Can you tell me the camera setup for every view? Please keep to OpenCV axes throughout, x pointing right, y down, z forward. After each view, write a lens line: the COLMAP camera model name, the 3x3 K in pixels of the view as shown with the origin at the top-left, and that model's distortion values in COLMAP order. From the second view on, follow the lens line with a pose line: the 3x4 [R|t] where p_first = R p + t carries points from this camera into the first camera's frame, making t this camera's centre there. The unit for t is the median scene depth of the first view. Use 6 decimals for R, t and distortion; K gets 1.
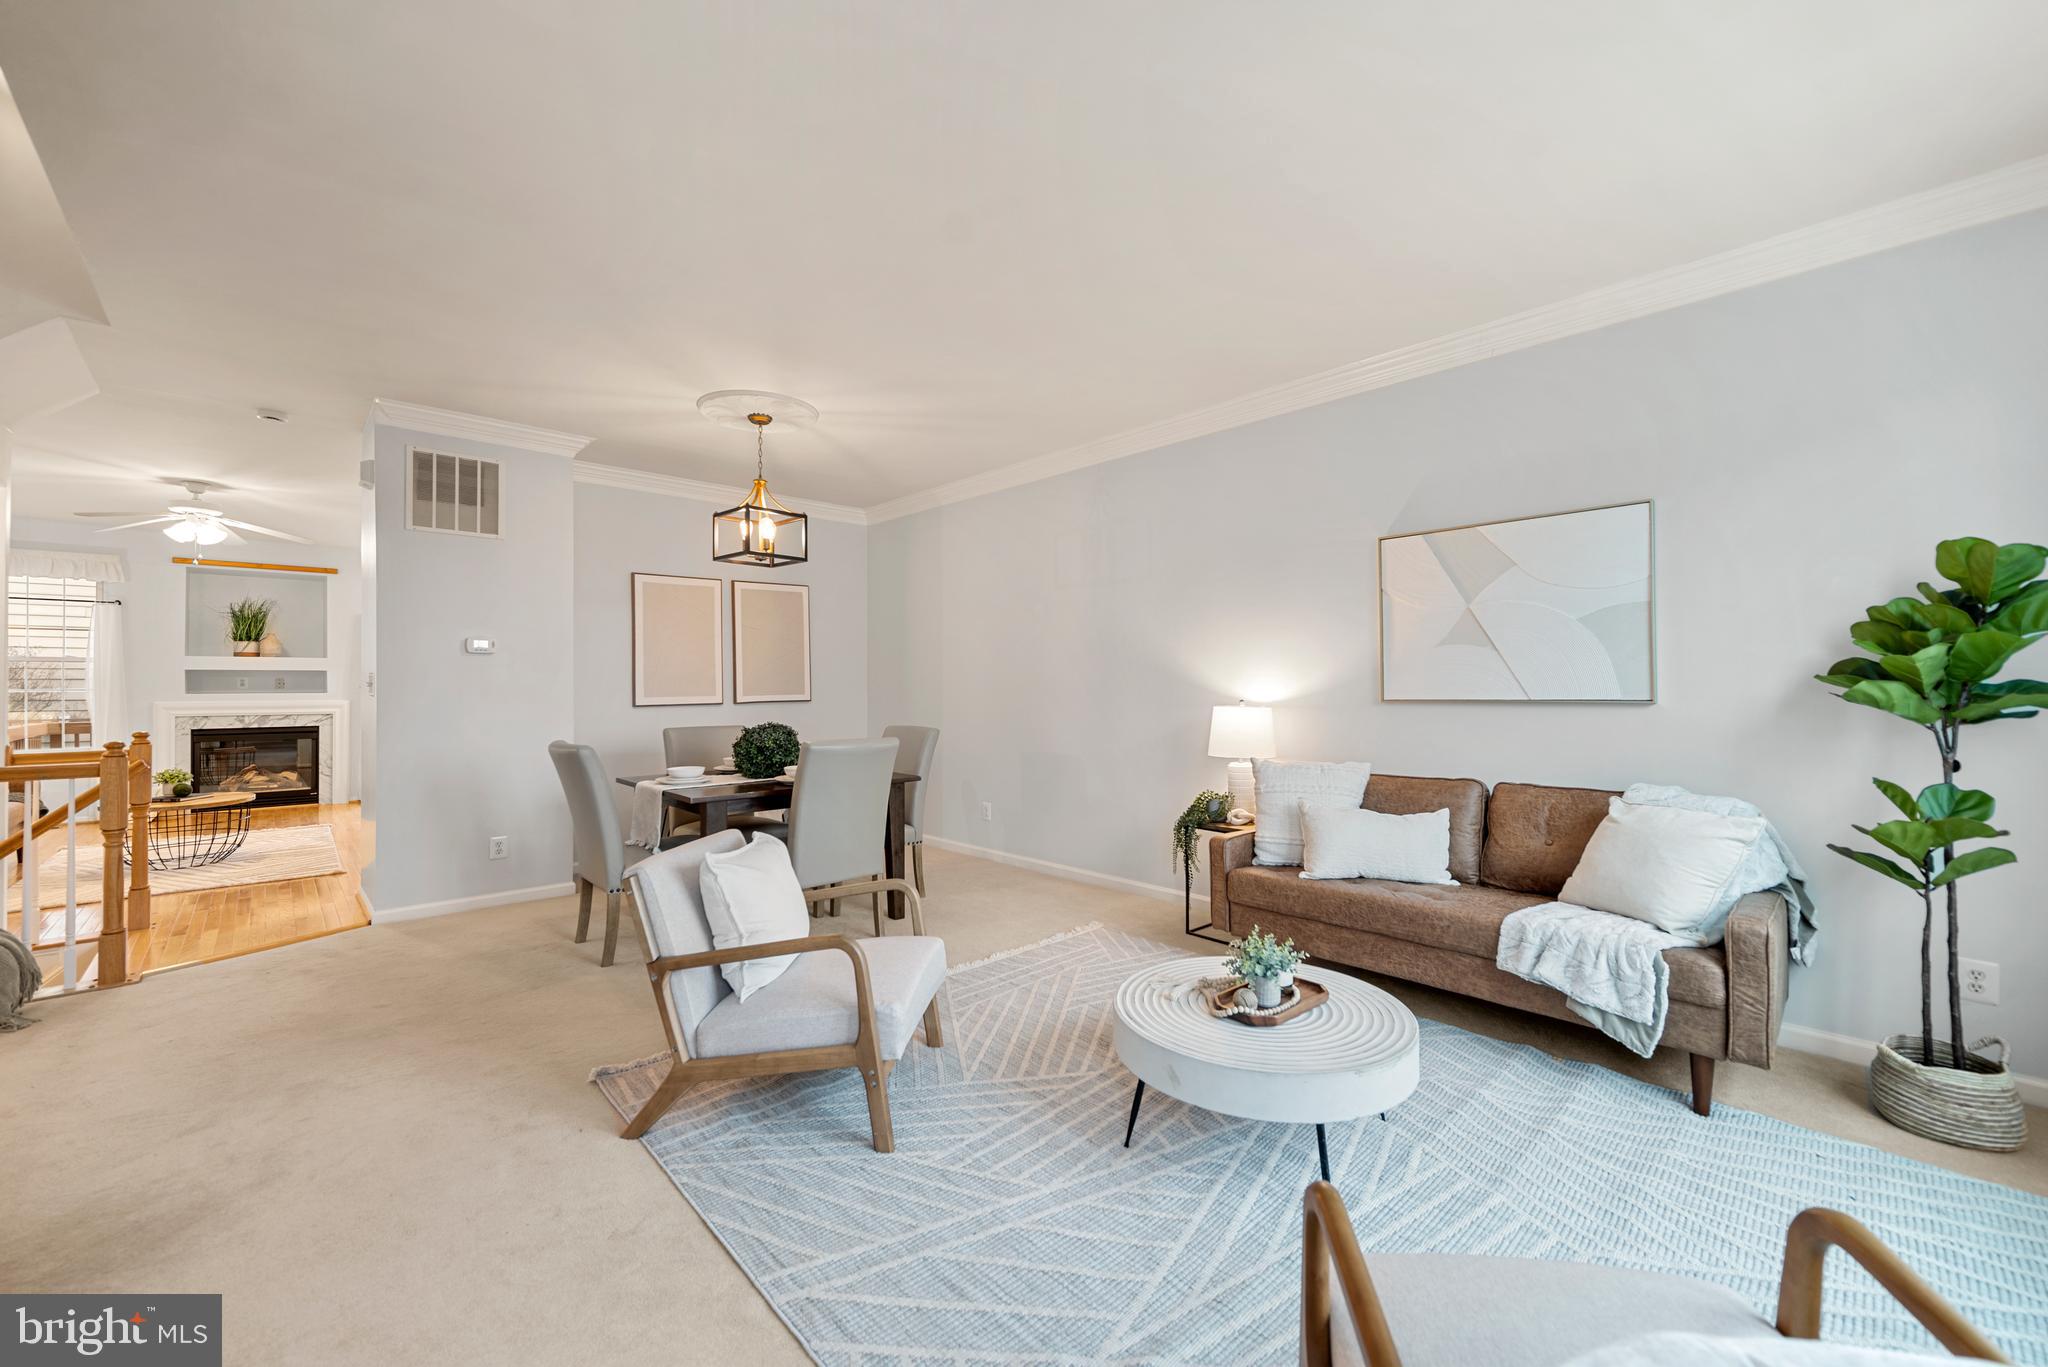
lens RADIAL K [[813.2, 0, 1016.7], [0, 813.2, 682.3], [0, 0, 1]] dist [-0.000156, -0.000433]
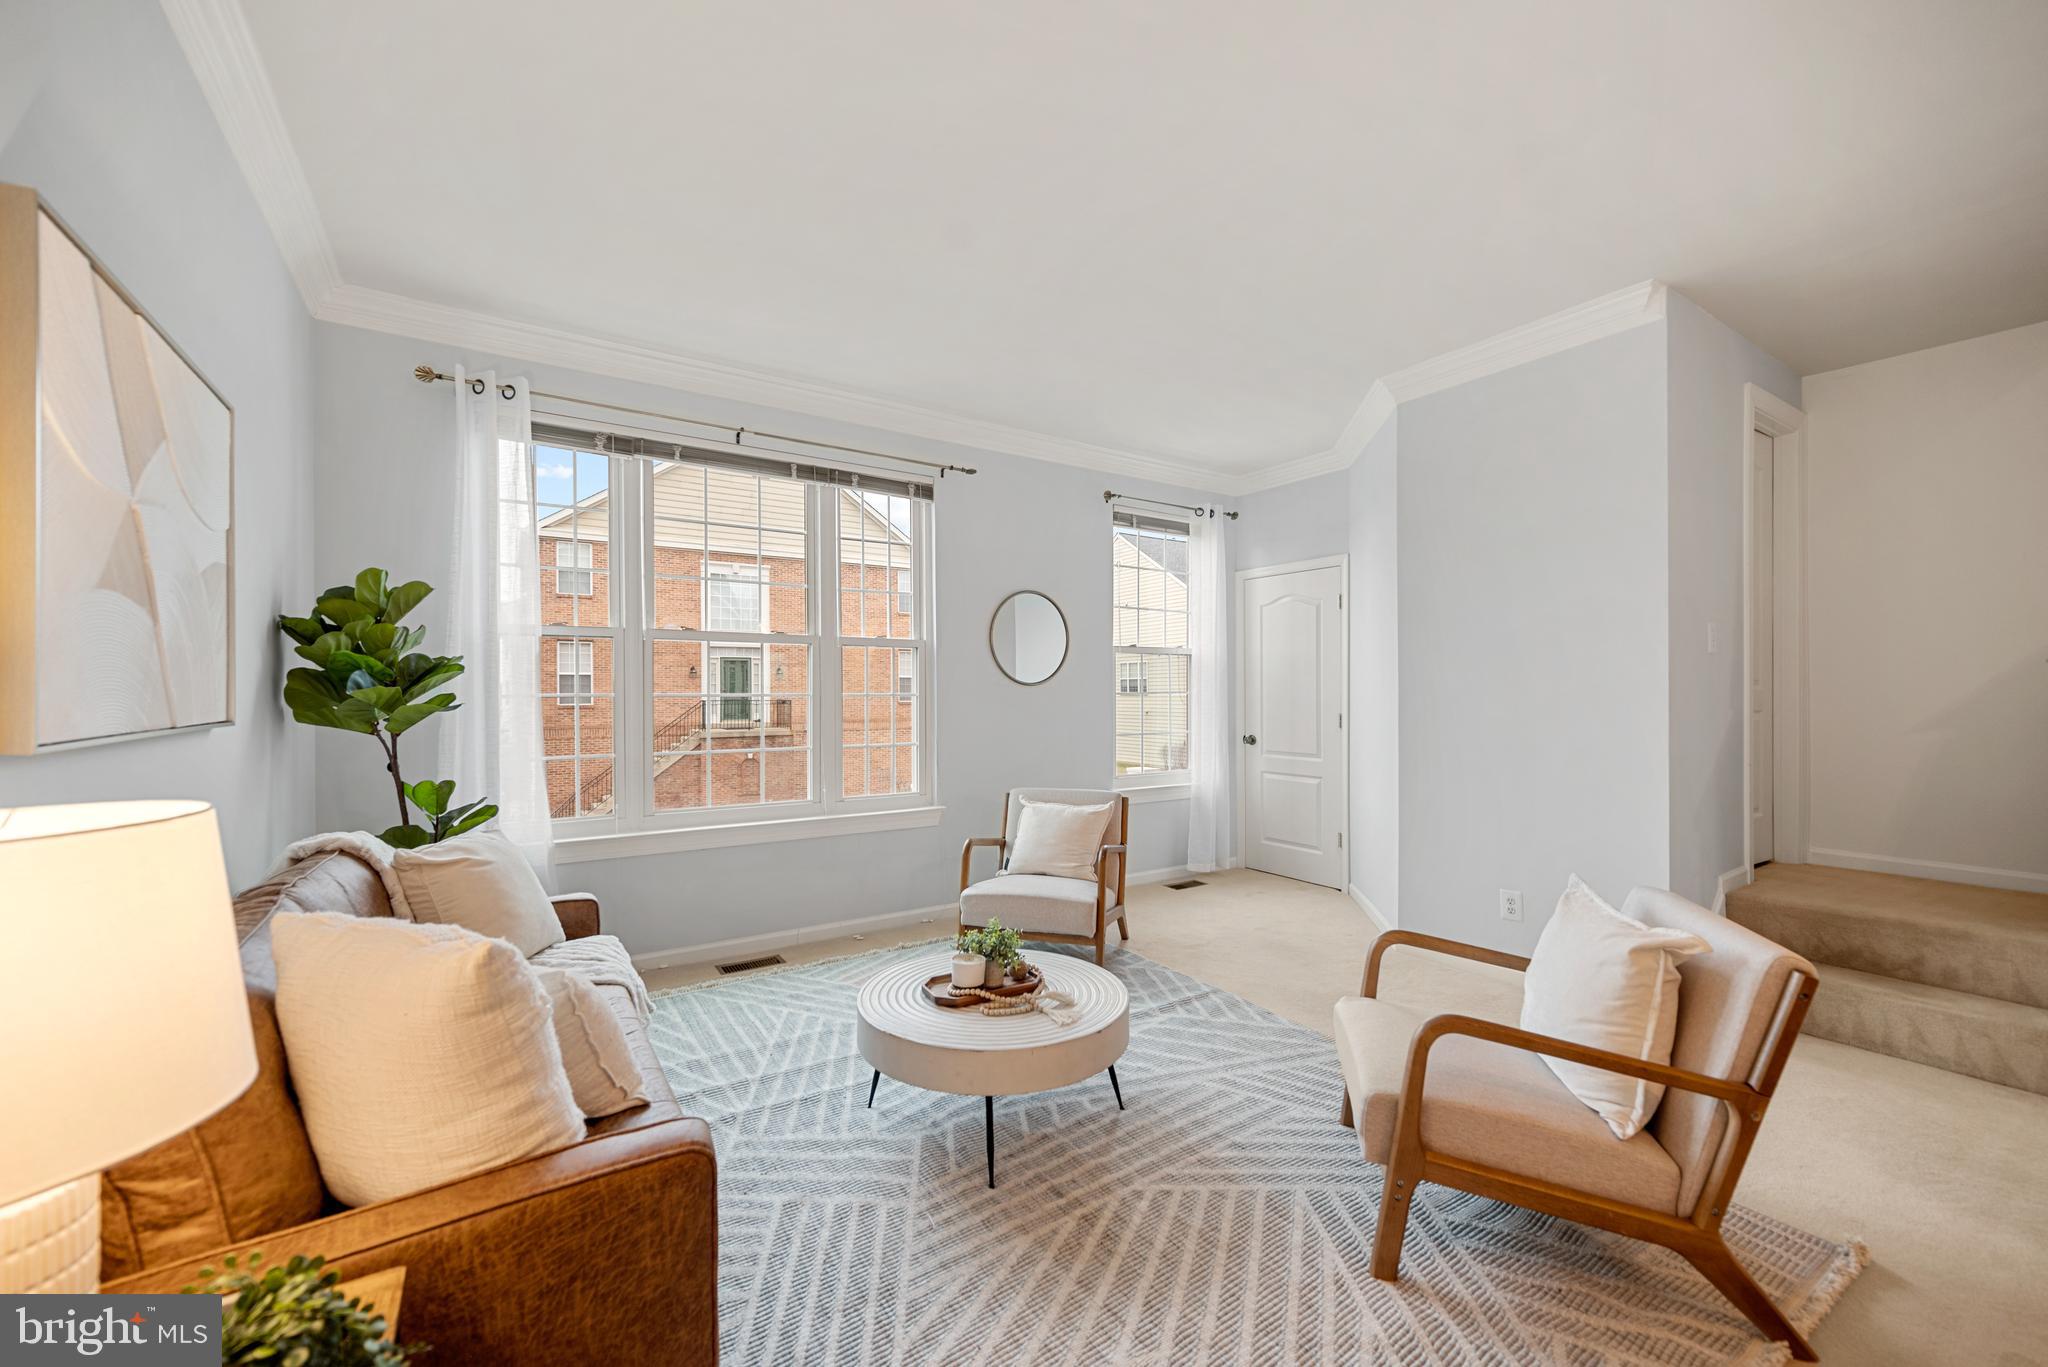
lens RADIAL K [[813.2, 0, 1028.3], [0, 813.2, 698.6], [0, 0, 1]] dist [-0.000156, -0.000433]
pose [[-0.988525, 0.005600, 0.150954, 0.066270], [0.005638, 0.999984, -0.000179, 0.008564], [-0.150952, 0.000674, -0.988541, 1.548120]]
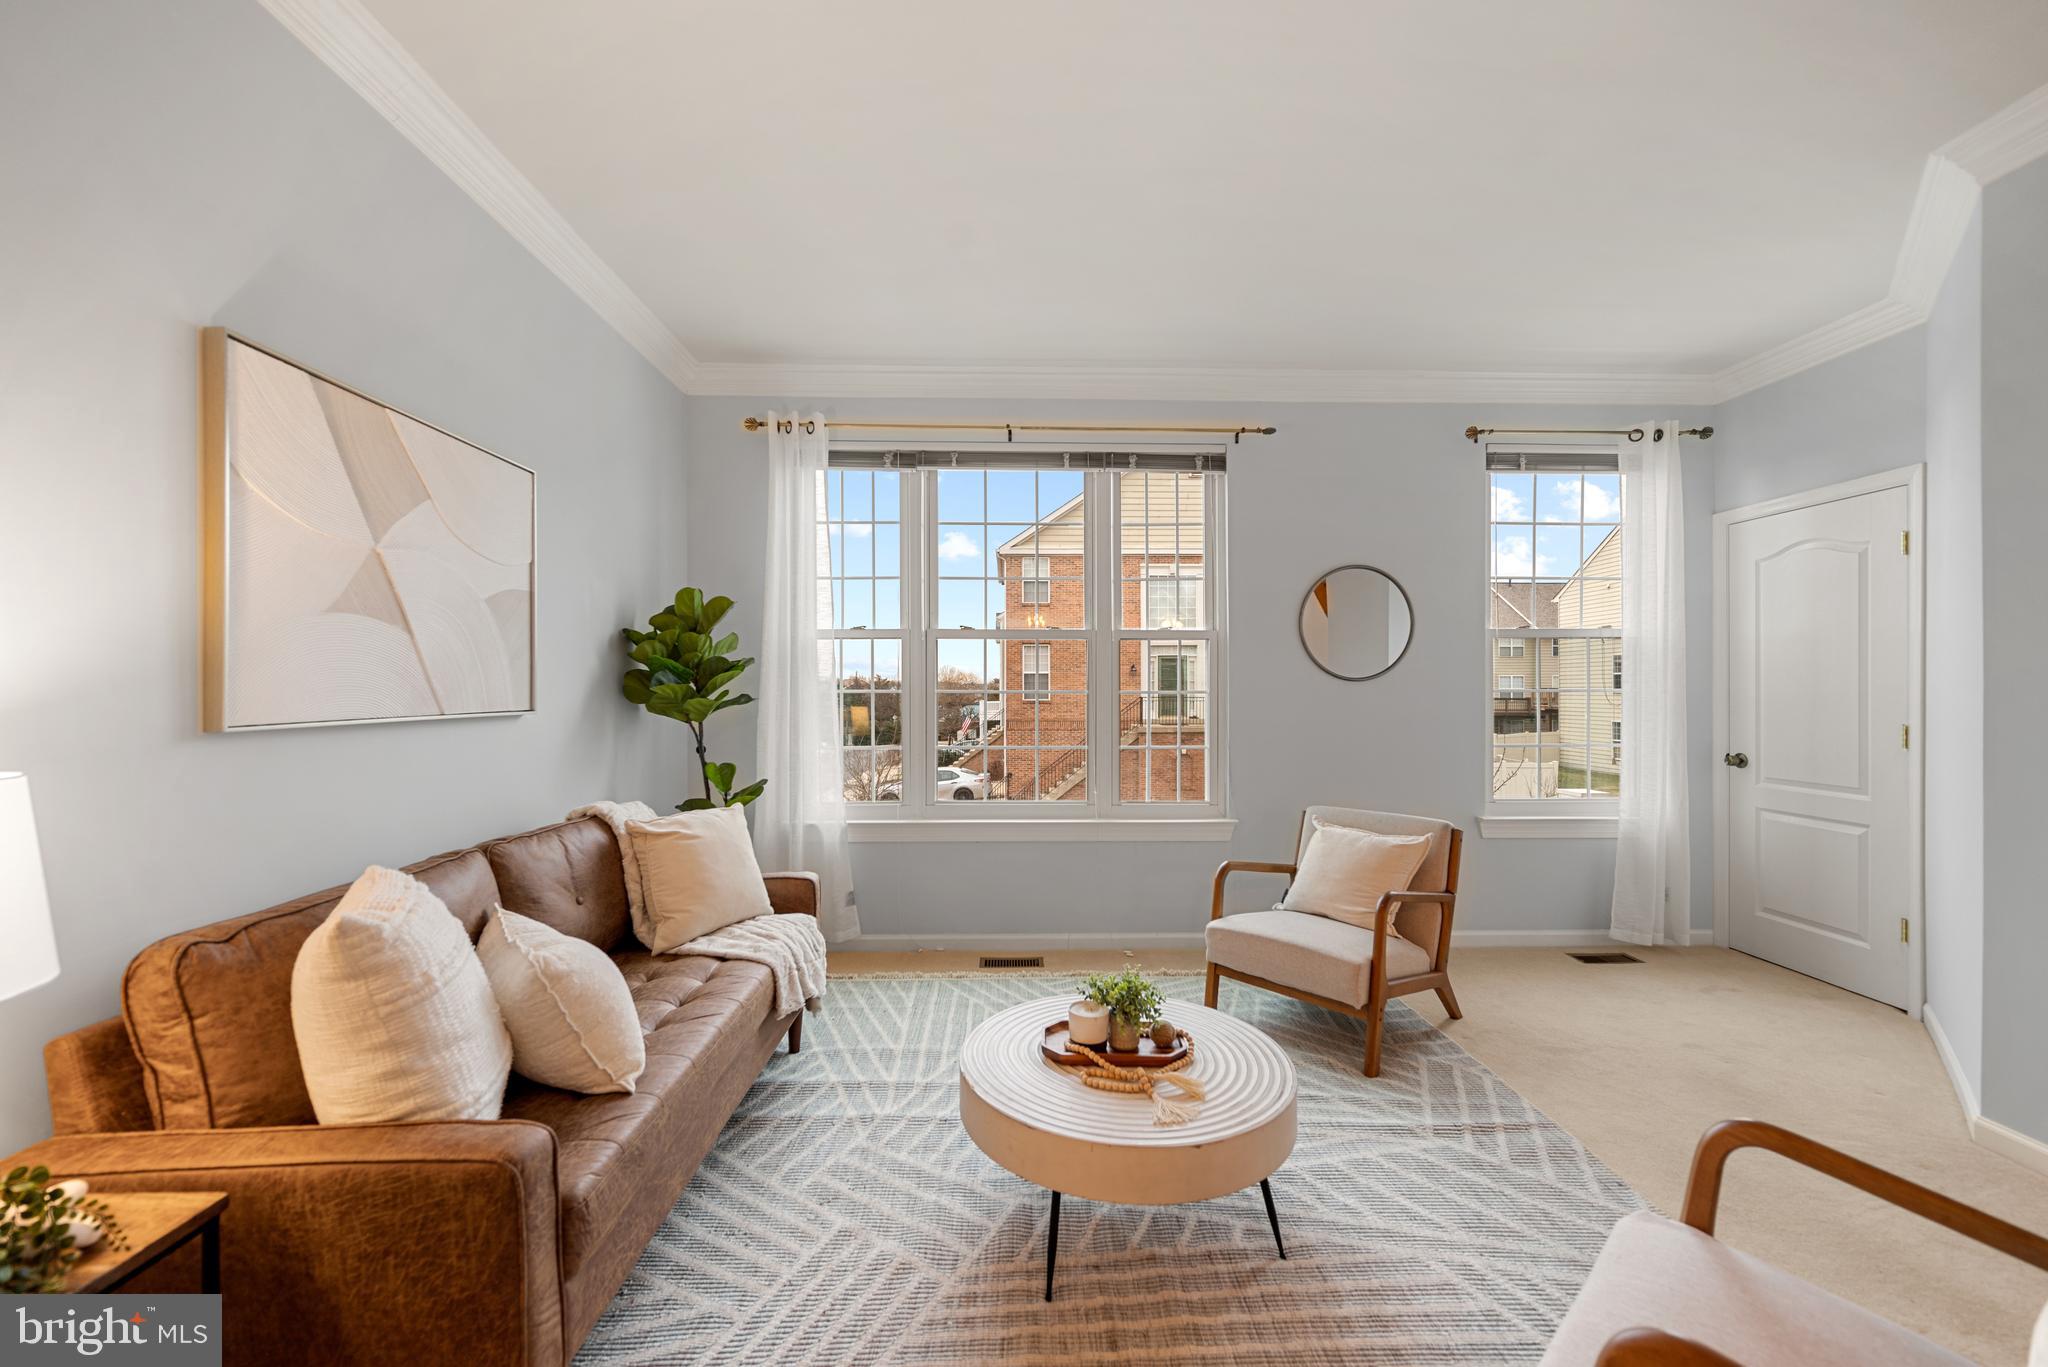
lens RADIAL K [[813.2, 0, 1022.4], [0, 813.2, 695.3], [0, 0, 1]] dist [-0.000156, -0.000433]
pose [[-0.752868, 0.000670, 0.658171, -0.149874], [-0.000787, 0.999998, -0.001919, 0.008180], [-0.658171, -0.001963, -0.752866, 1.307580]]
